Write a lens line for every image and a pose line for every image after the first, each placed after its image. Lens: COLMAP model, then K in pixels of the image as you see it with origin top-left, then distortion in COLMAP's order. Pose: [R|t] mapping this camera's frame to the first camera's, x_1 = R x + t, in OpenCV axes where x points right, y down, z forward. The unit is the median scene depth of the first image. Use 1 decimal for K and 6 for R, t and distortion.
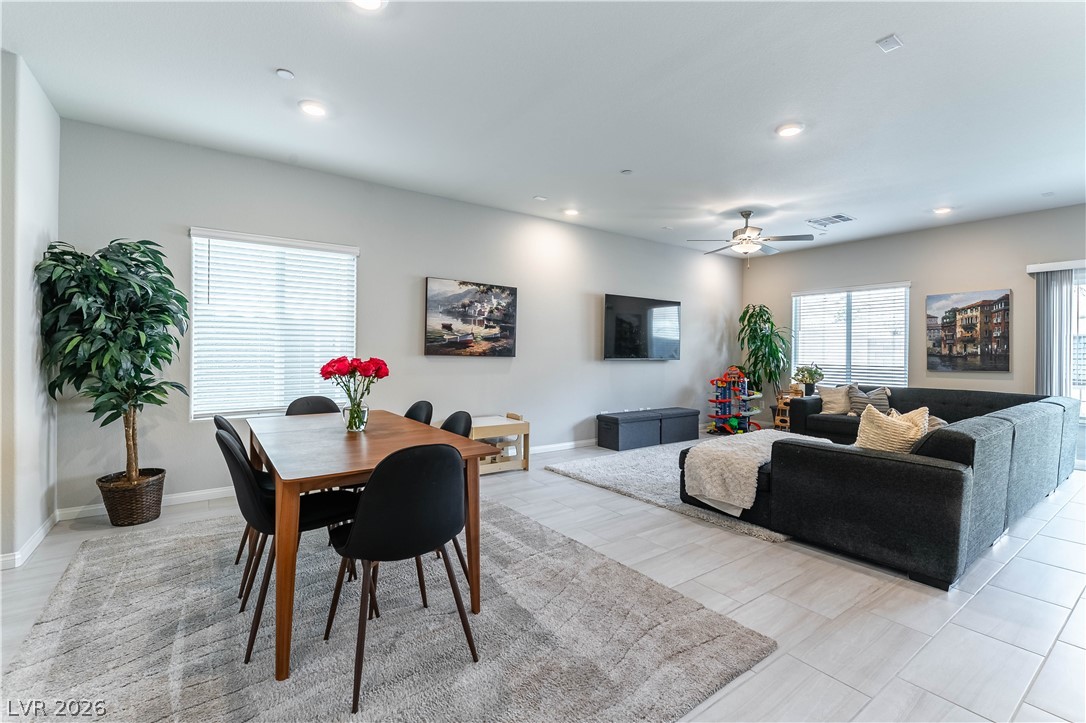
lens RADIAL K [[488.1, 0, 546.9], [0, 488.1, 354.2], [0, 0, 1]] dist [0.005308, 0.000390]
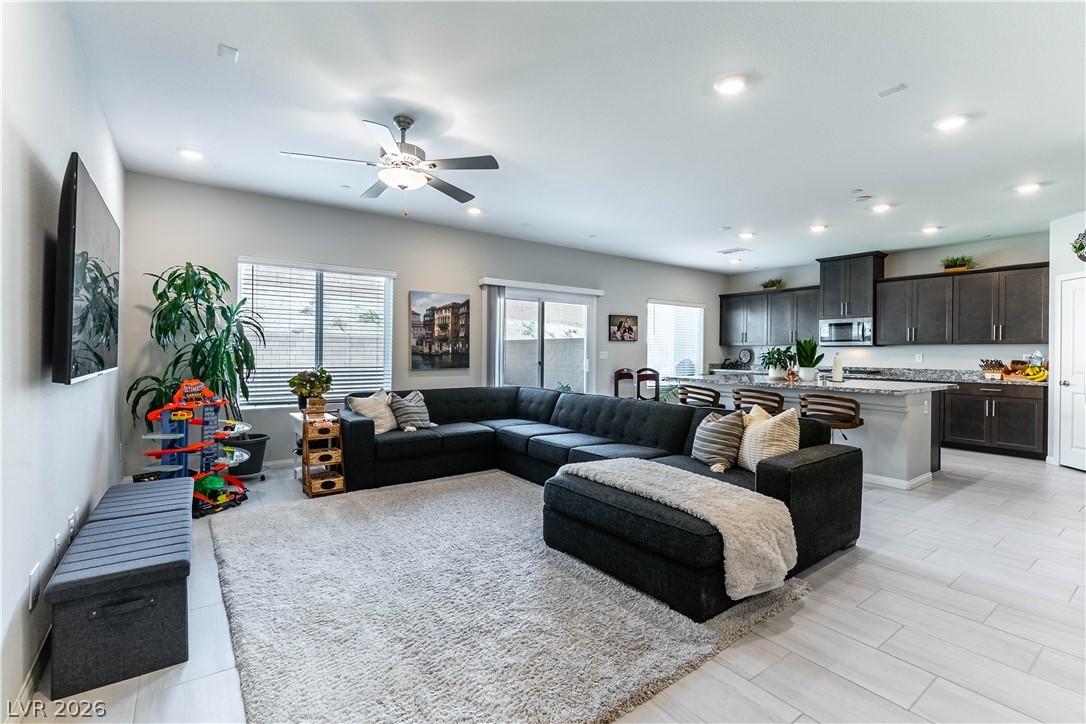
lens RADIAL K [[488.1, 0, 572.5], [0, 488.1, 352.3], [0, 0, 1]] dist [0.005308, 0.000390]
pose [[-0.031183, -0.009388, 0.999470, -0.201615], [-0.006337, 0.999938, 0.009195, -0.013004], [-0.999494, -0.006047, -0.031241, 0.825364]]
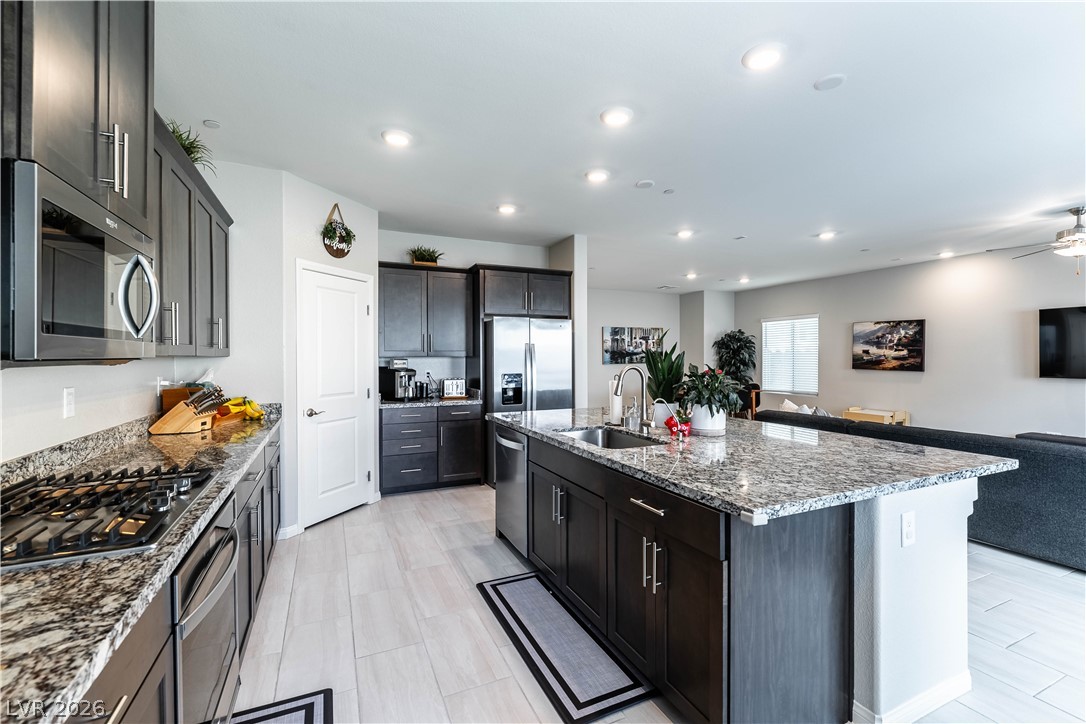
lens RADIAL K [[488.1, 0, 547.7], [0, 488.1, 360.7], [0, 0, 1]] dist [0.005308, 0.000390]
pose [[-0.192505, 0.001189, -0.981295, 1.453710], [-0.000776, 0.999999, 0.001364, -0.025152], [0.981296, 0.001024, -0.192504, 0.256403]]
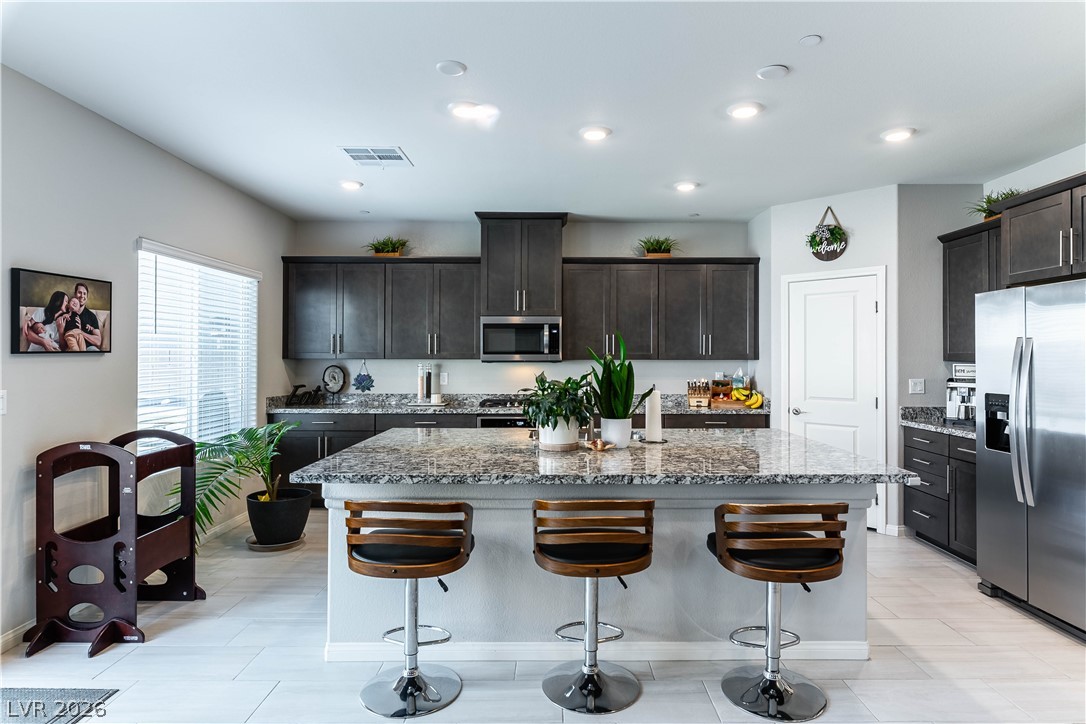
lens RADIAL K [[602.7, 0, 546.4], [0, 602.7, 354.5], [0, 0, 1]] dist [-0.008080, -0.000822]
pose [[-0.799526, -0.006944, 0.600591, 0.524645], [-0.007481, 0.999971, 0.001603, -0.038089], [-0.600585, -0.003212, -0.799555, 0.814214]]
